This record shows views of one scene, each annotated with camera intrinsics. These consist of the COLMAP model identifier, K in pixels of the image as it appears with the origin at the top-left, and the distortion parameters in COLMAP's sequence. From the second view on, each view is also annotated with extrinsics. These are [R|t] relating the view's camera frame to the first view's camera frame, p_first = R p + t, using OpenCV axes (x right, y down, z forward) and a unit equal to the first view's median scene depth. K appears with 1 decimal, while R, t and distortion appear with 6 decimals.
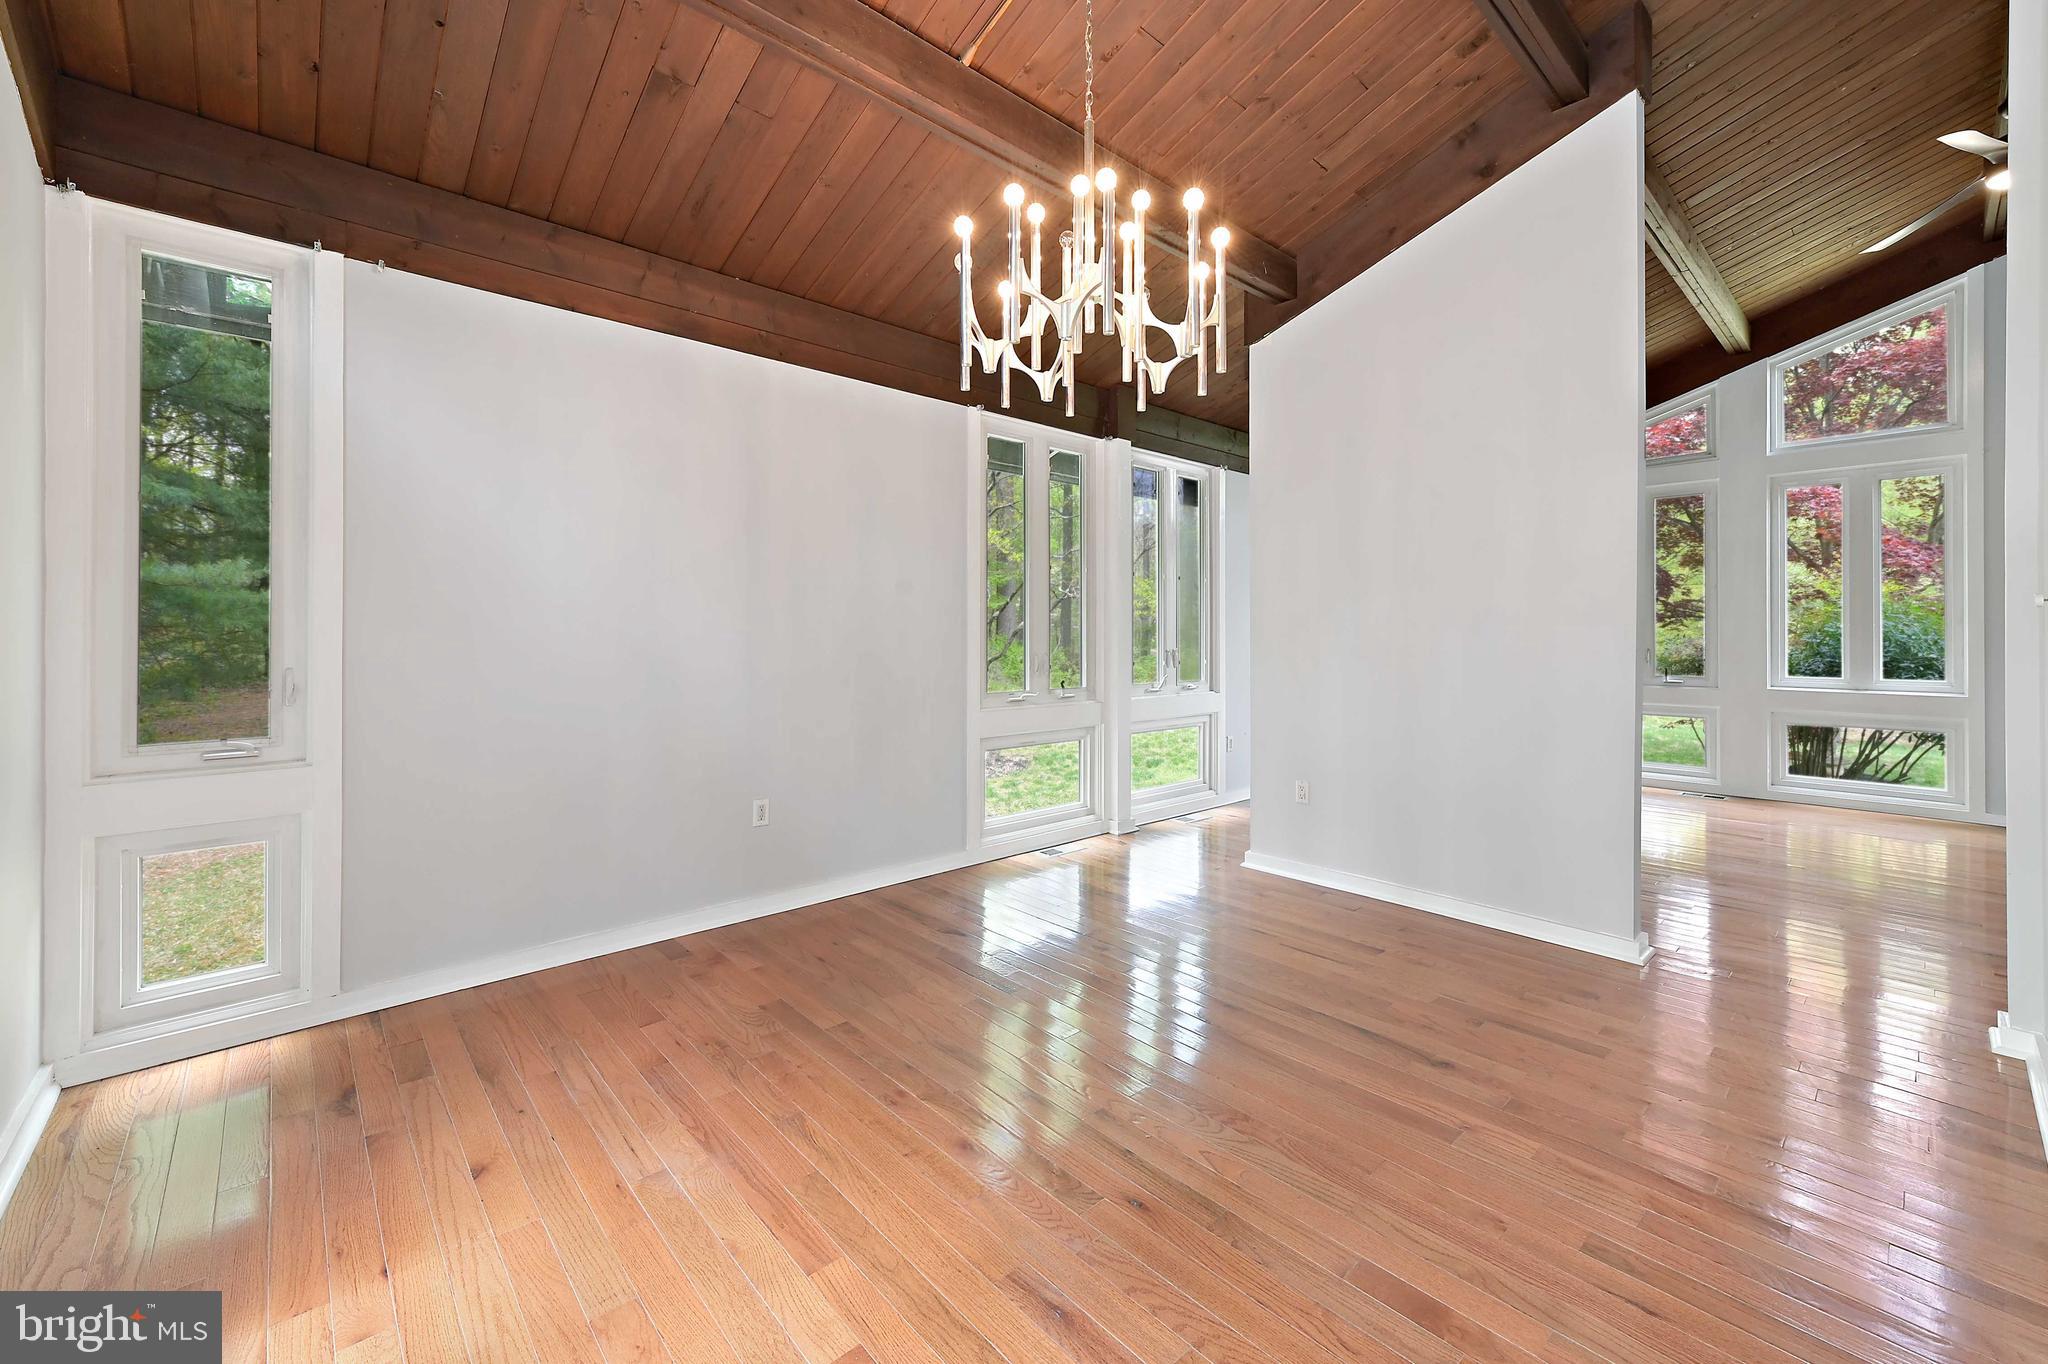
lens RADIAL K [[827.8, 0, 1062.6], [0, 827.8, 626.2], [0, 0, 1]] dist [0.000258, 0.000051]
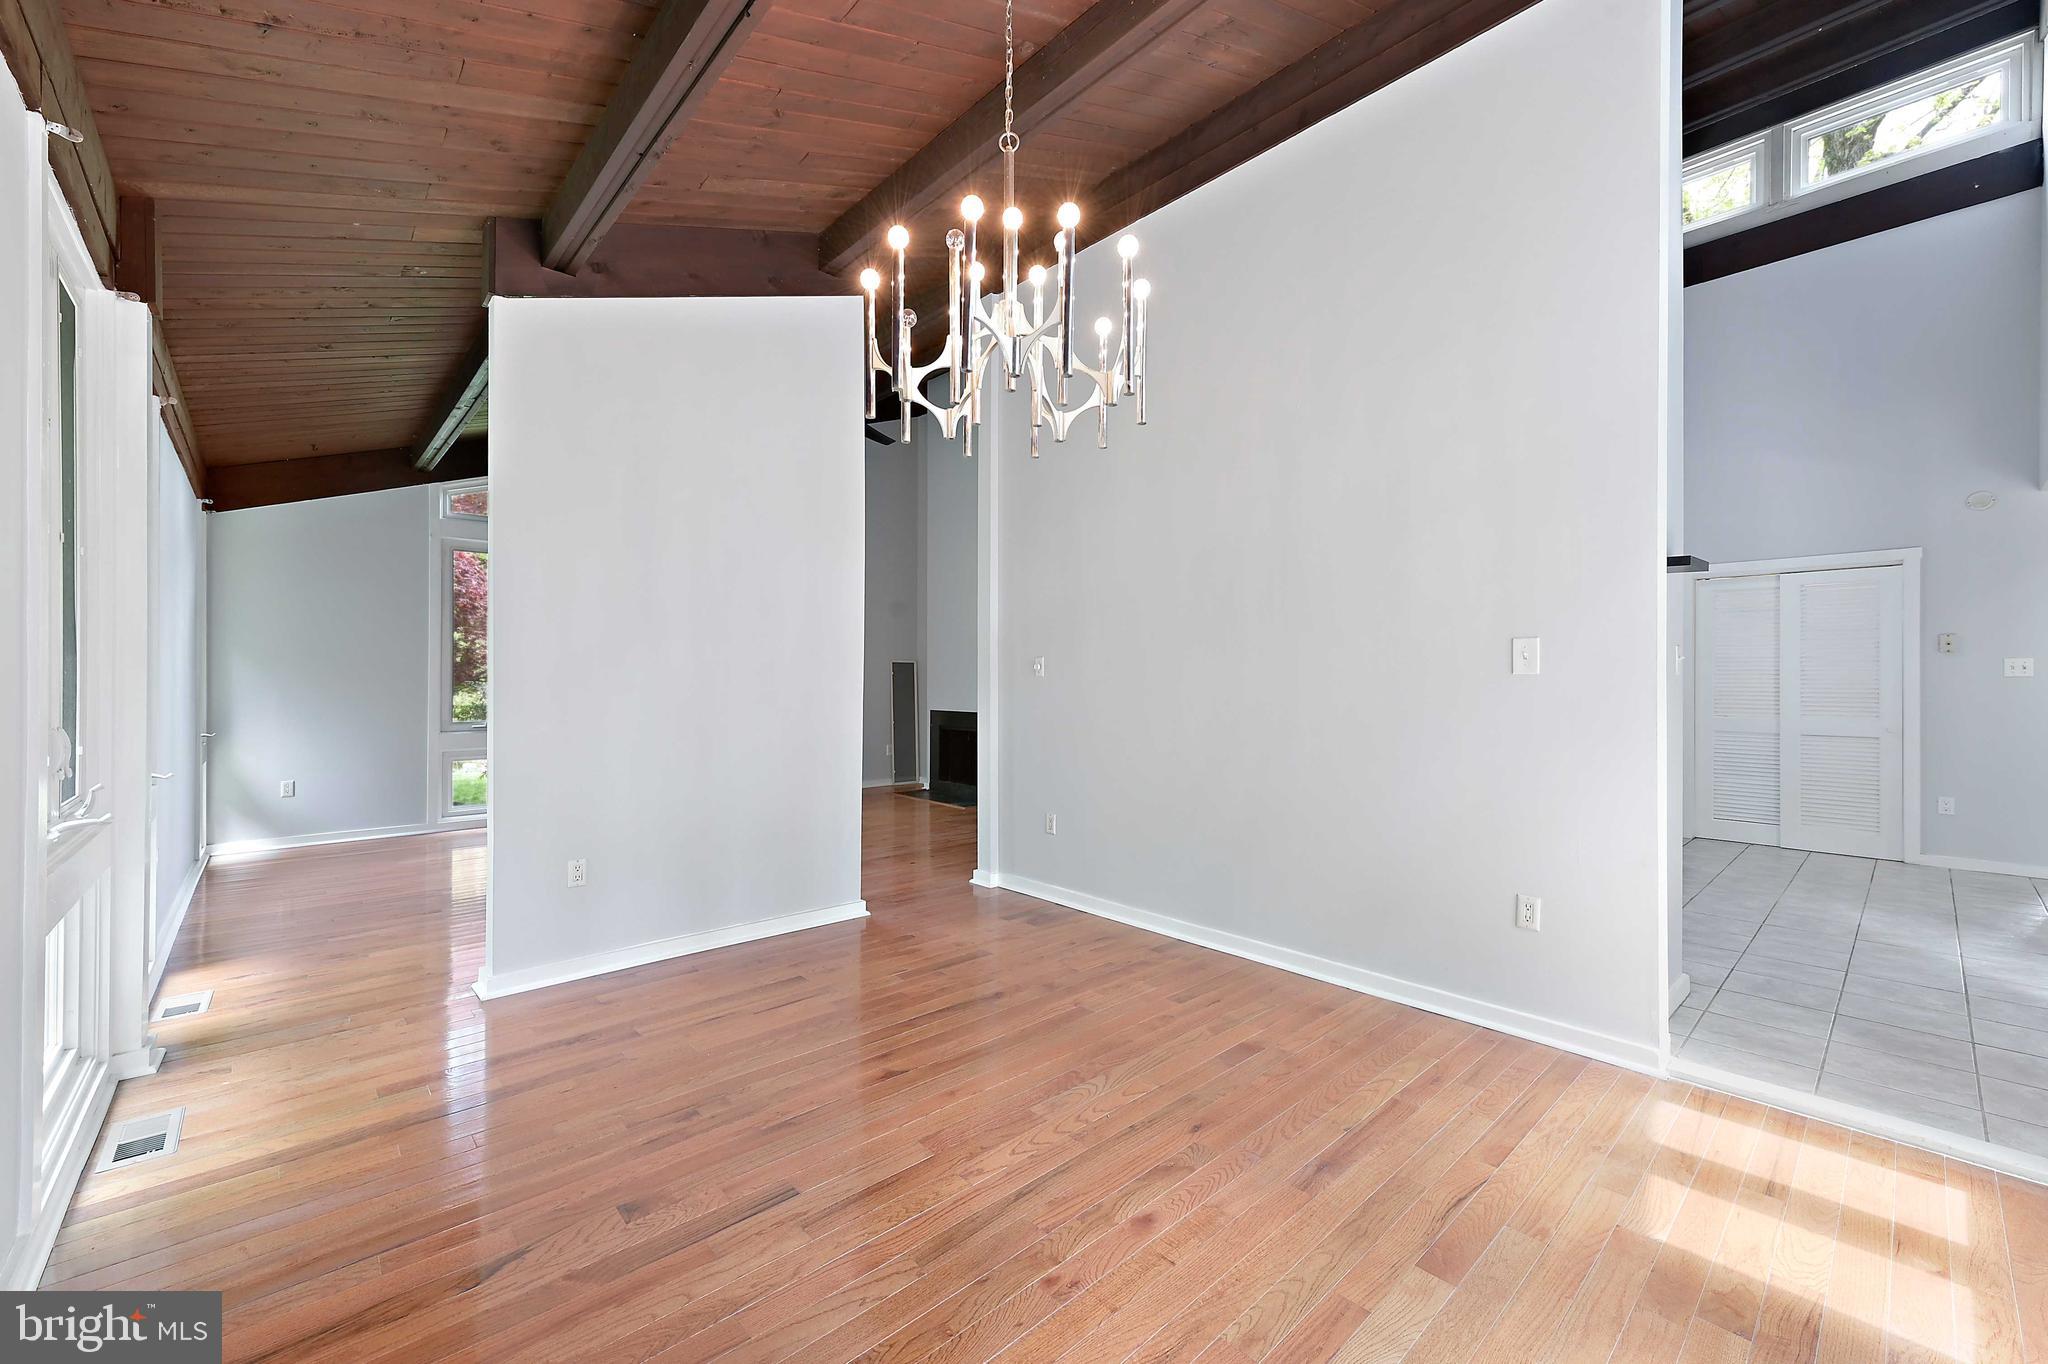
lens RADIAL K [[796.3, 0, 1023.2], [0, 796.3, 673.6], [0, 0, 1]] dist [0.001439, 0.000160]
pose [[0.039549, 0.004370, 0.999208, -0.875798], [-0.001159, 0.999990, -0.004327, 0.007505], [-0.999217, -0.000987, 0.039553, 0.936495]]
